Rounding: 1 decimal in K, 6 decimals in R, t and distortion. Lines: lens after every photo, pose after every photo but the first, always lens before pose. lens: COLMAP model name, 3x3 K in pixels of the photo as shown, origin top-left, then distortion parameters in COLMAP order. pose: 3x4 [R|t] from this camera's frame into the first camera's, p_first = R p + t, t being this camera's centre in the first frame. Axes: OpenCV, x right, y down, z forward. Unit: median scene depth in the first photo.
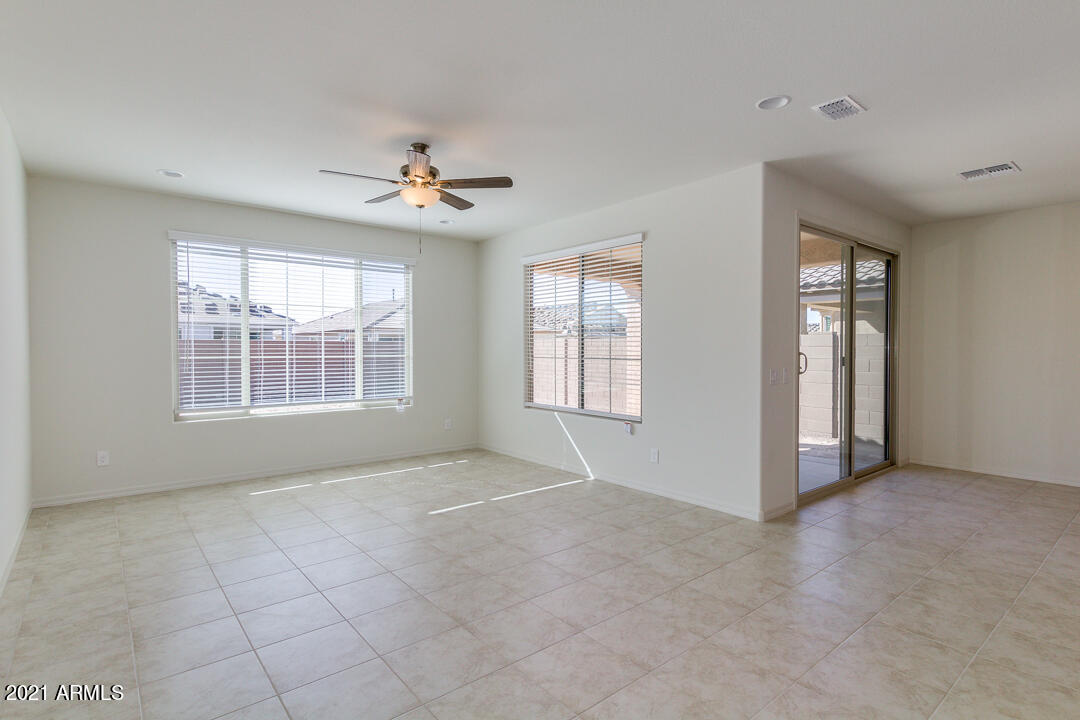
lens RADIAL K [[528.8, 0, 540.0], [0, 528.8, 360.0], [0, 0, 1]] dist [0.011759, -0.001418]
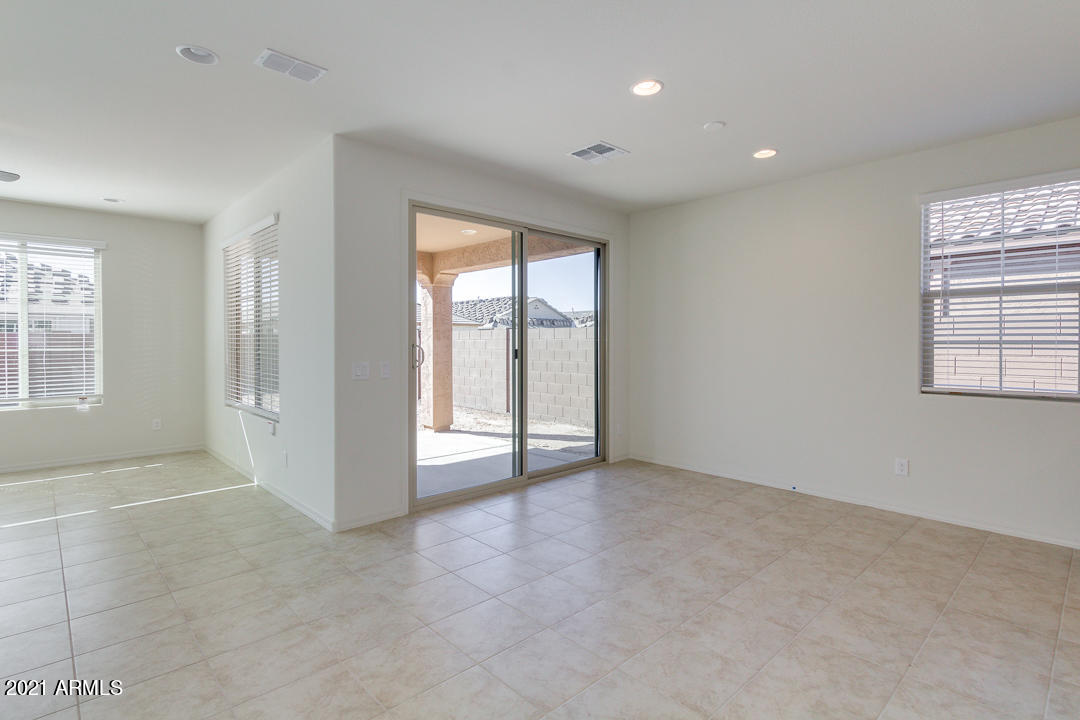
lens RADIAL K [[531.3, 0, 519.8], [0, 531.3, 344.0], [0, 0, 1]] dist [0.020302, -0.000454]
pose [[0.998456, -0.001830, 0.055517, 0.477403], [0.002801, 0.999844, -0.017413, 0.001288], [-0.055476, 0.017542, 0.998306, 0.051381]]
